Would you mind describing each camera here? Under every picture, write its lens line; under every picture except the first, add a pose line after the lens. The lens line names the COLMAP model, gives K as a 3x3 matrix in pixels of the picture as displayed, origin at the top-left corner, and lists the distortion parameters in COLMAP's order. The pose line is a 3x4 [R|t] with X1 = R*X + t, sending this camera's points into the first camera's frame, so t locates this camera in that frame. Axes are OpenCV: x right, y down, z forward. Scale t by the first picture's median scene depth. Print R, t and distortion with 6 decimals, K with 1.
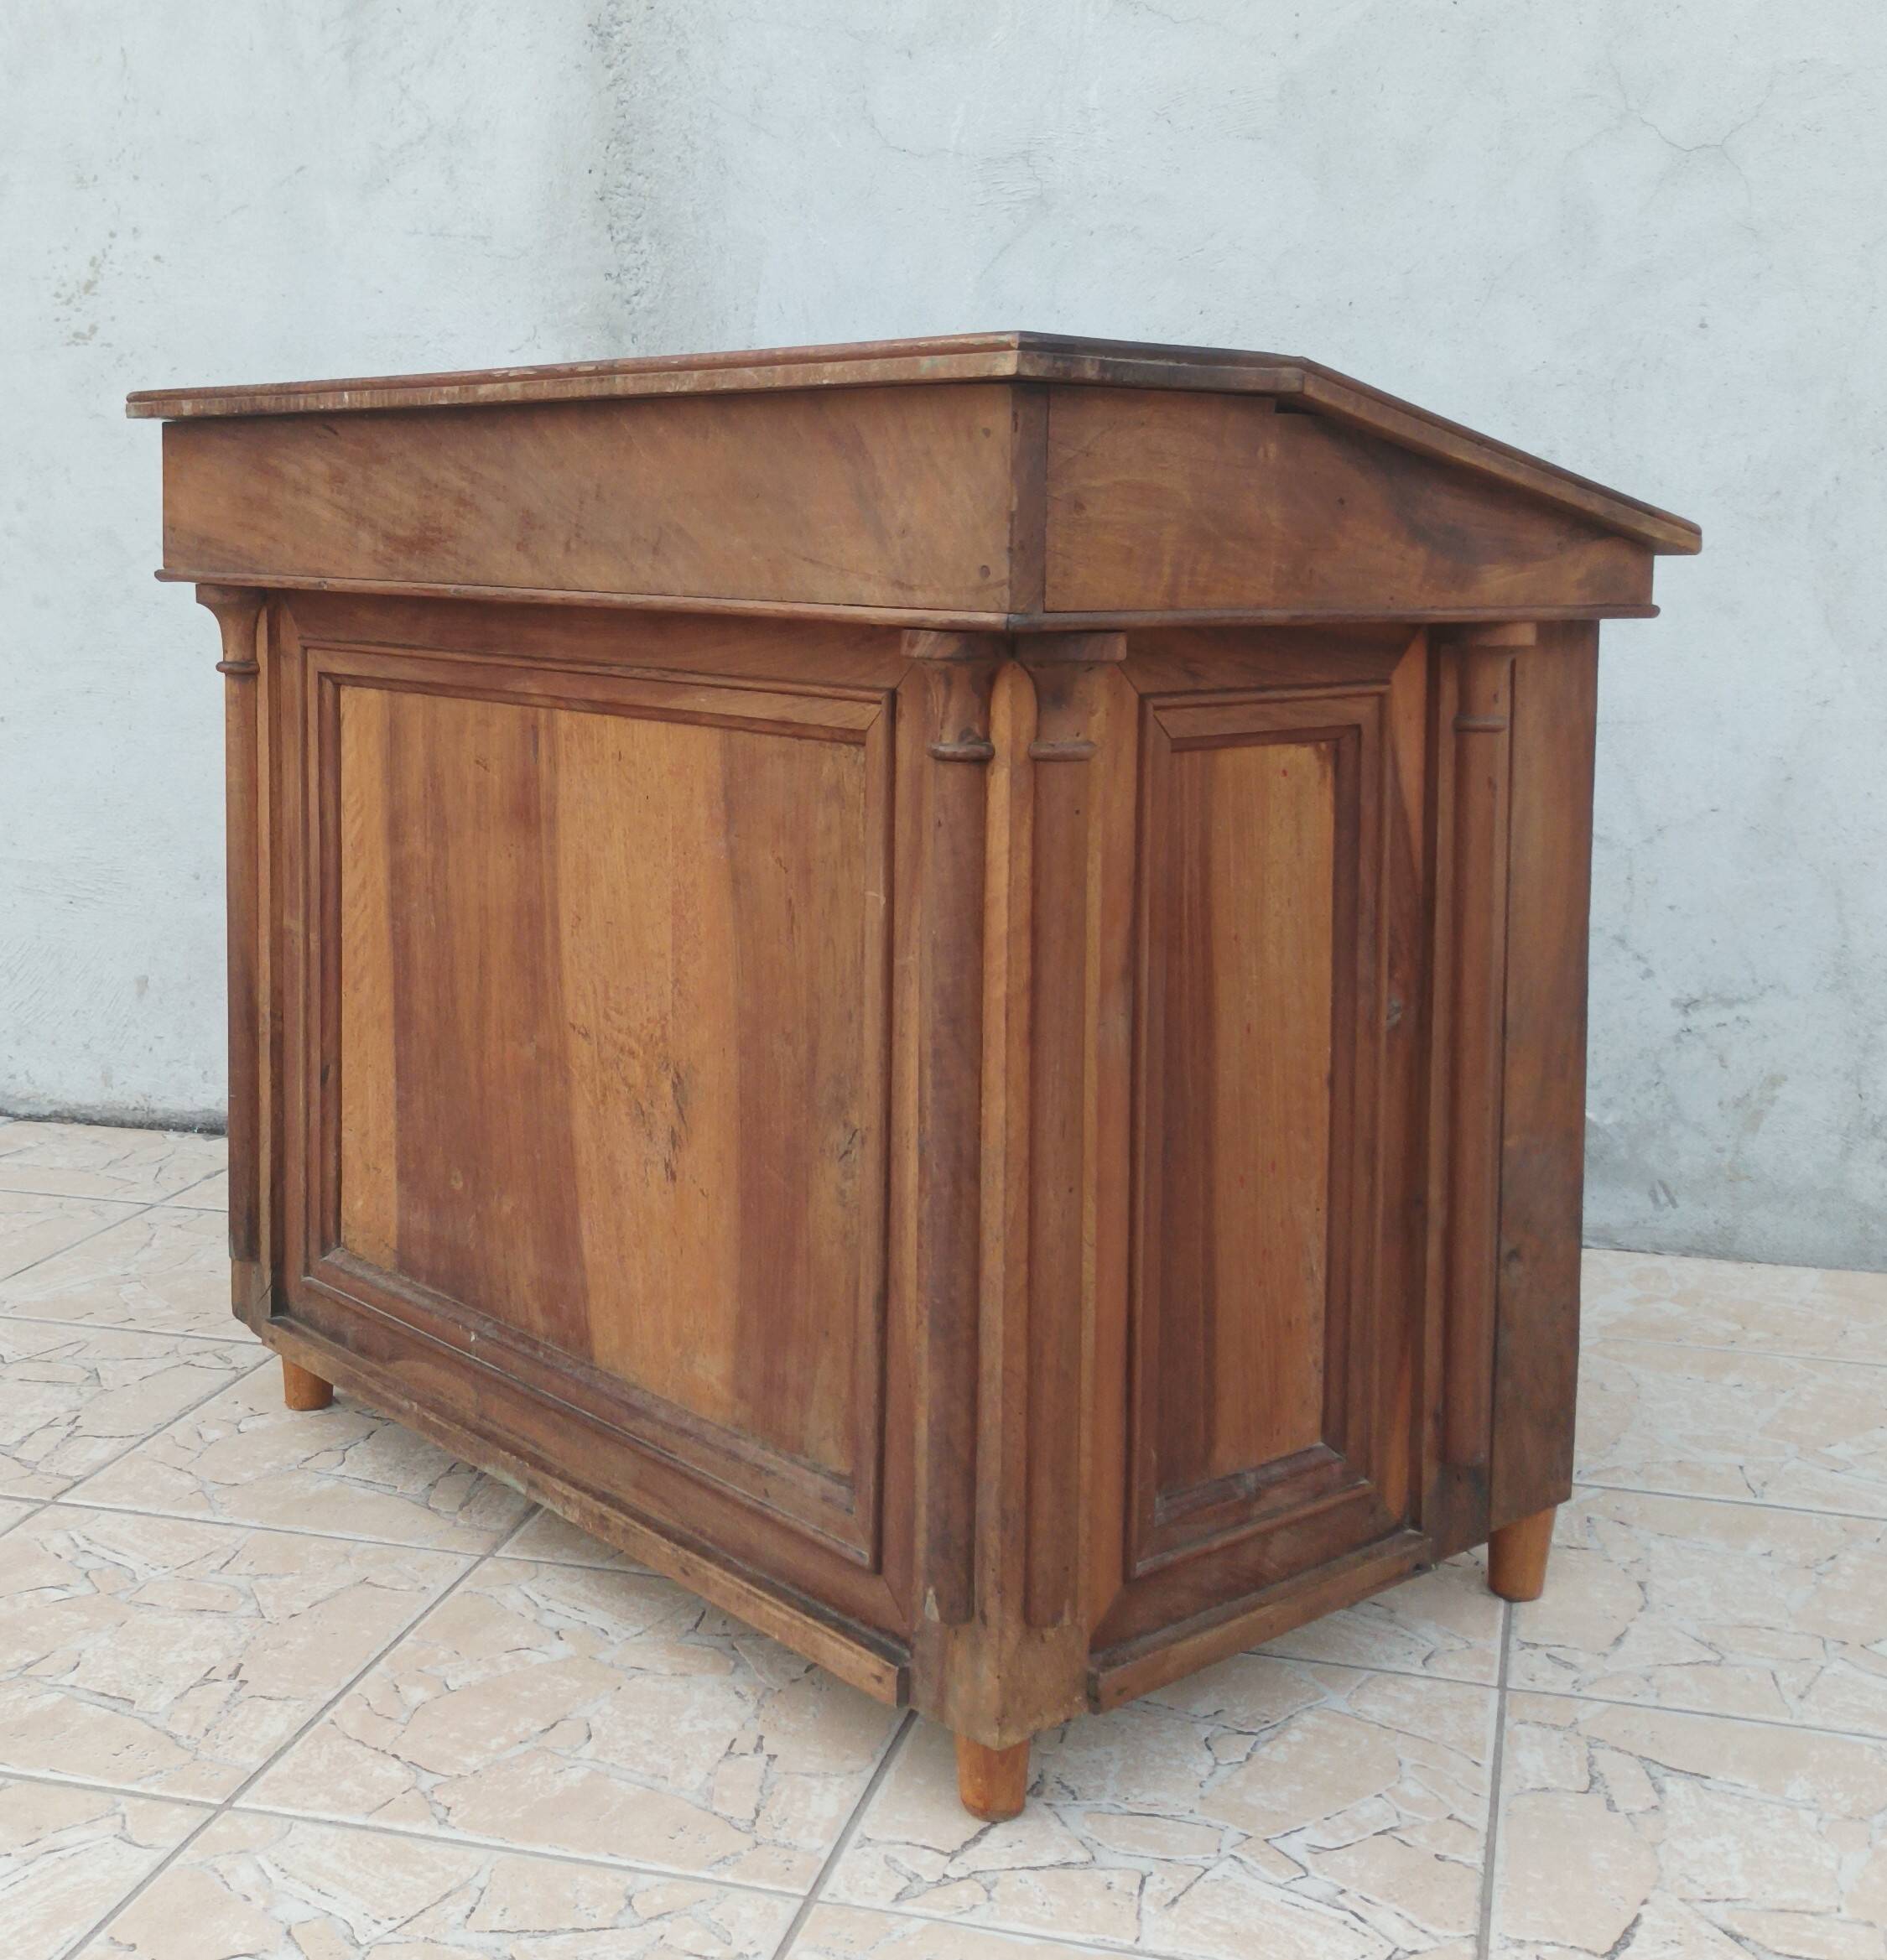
lens RADIAL K [[2463.6, 0, 925.7], [0, 2463.6, 741.5], [0, 0, 1]] dist [0.012094, 0.000000]
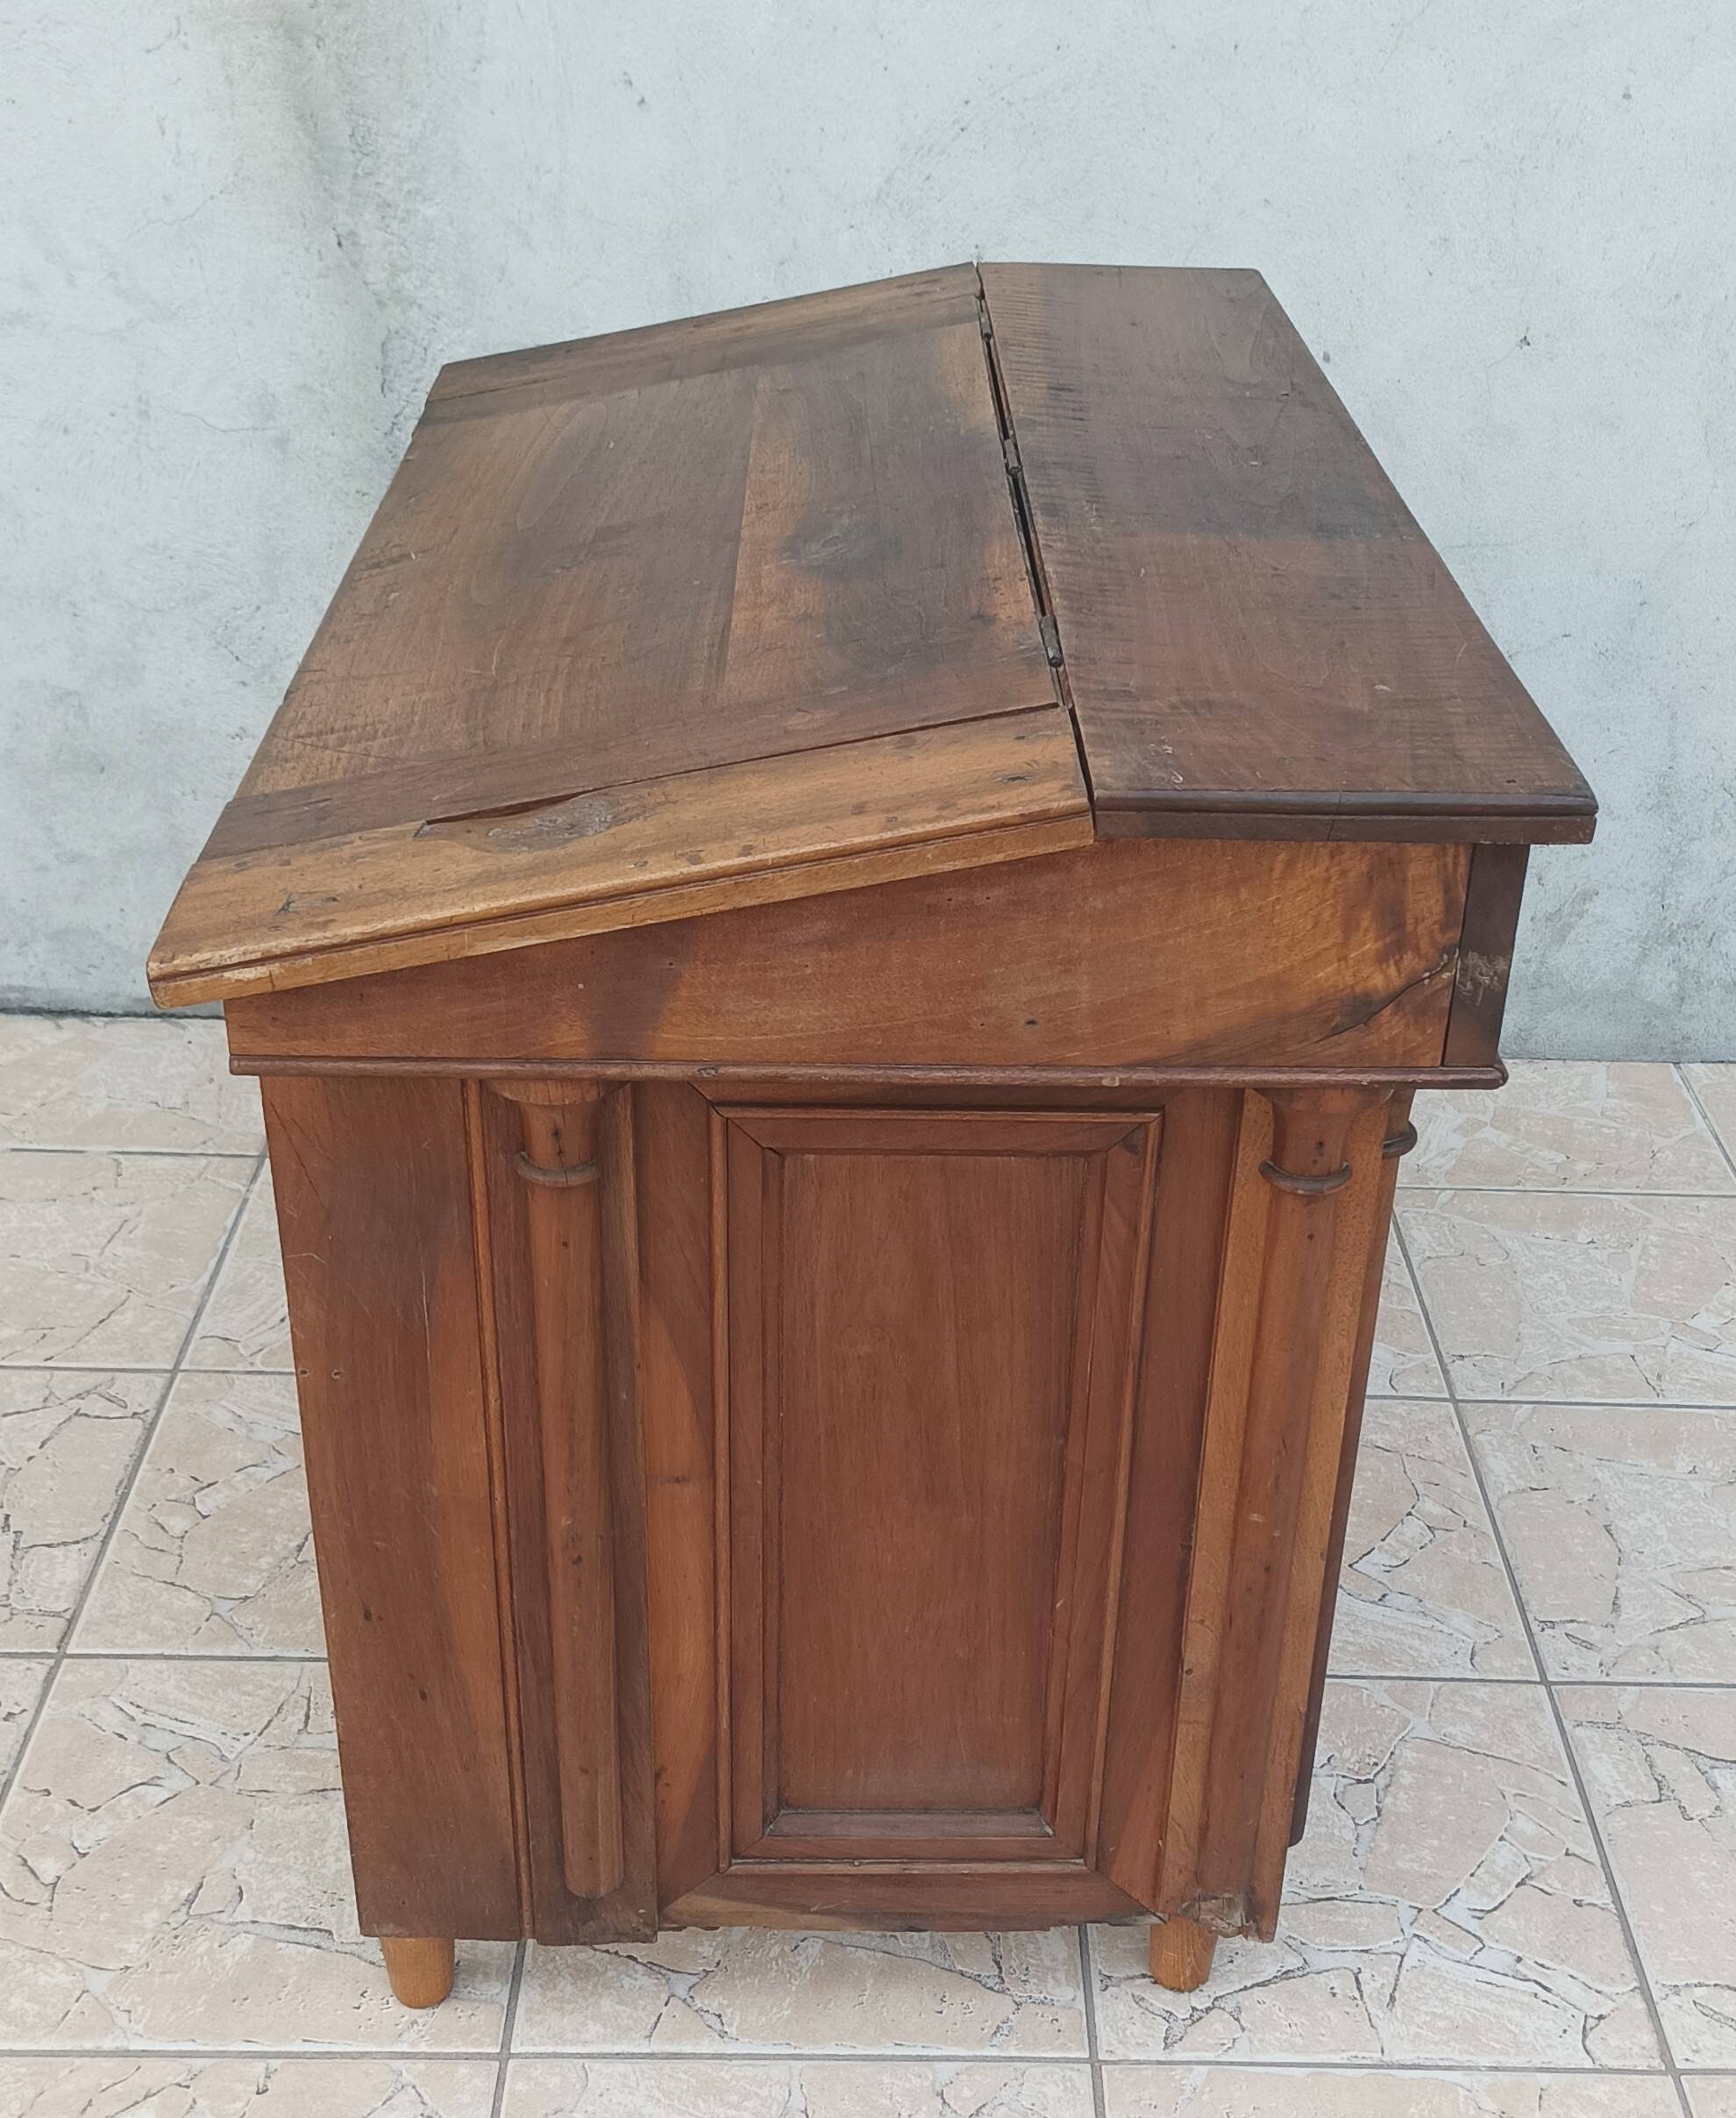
lens RADIAL K [[2590.8, 0, 940.6], [0, 2590.8, 1226.4], [0, 0, 1]] dist [0.012642, 0.000000]
pose [[0.960184, -0.118209, 0.253127, -0.307828], [-0.006397, 0.896529, 0.442939, -0.327451], [-0.279295, -0.426922, 0.860077, 0.144556]]
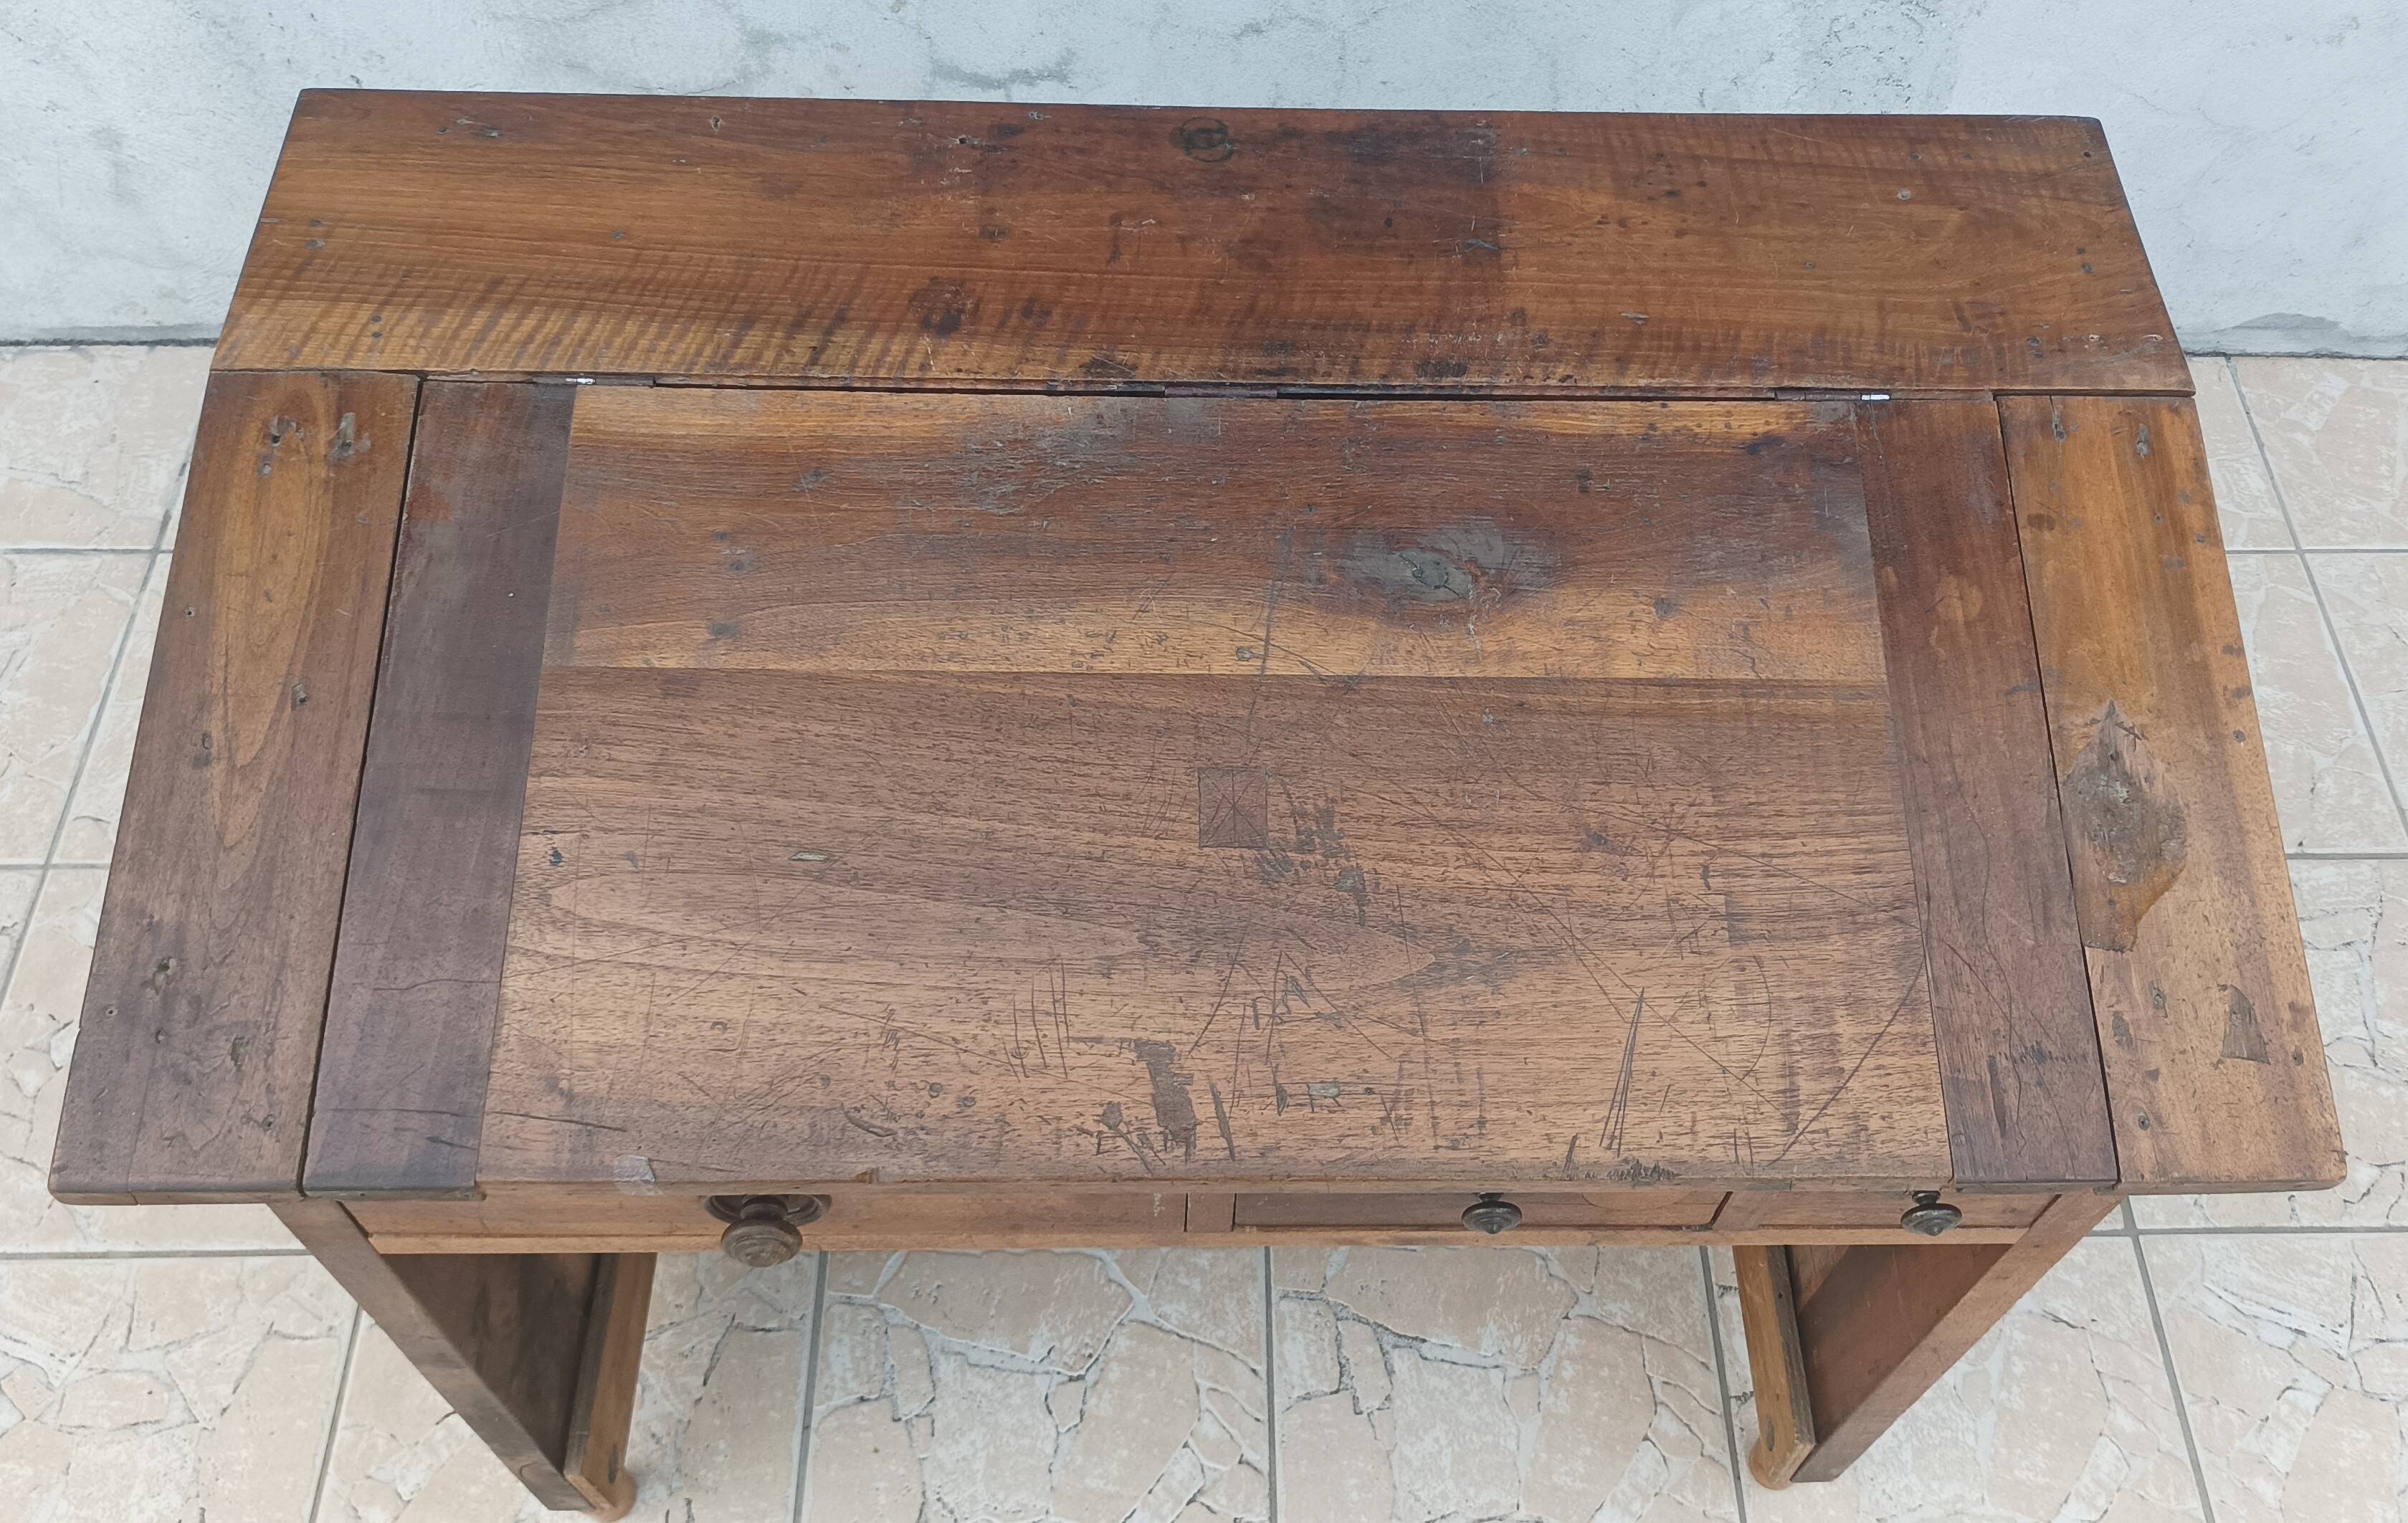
lens RADIAL K [[2127.8, 0, 1250.5], [0, 2127.8, 688.1], [0, 0, 1]] dist [0.010605, -0.007698]
pose [[0.960154, -0.220520, 0.171683, 0.101903], [0.010112, 0.641323, 0.767205, -0.623663], [-0.279288, -0.734899, 0.617999, 0.539306]]
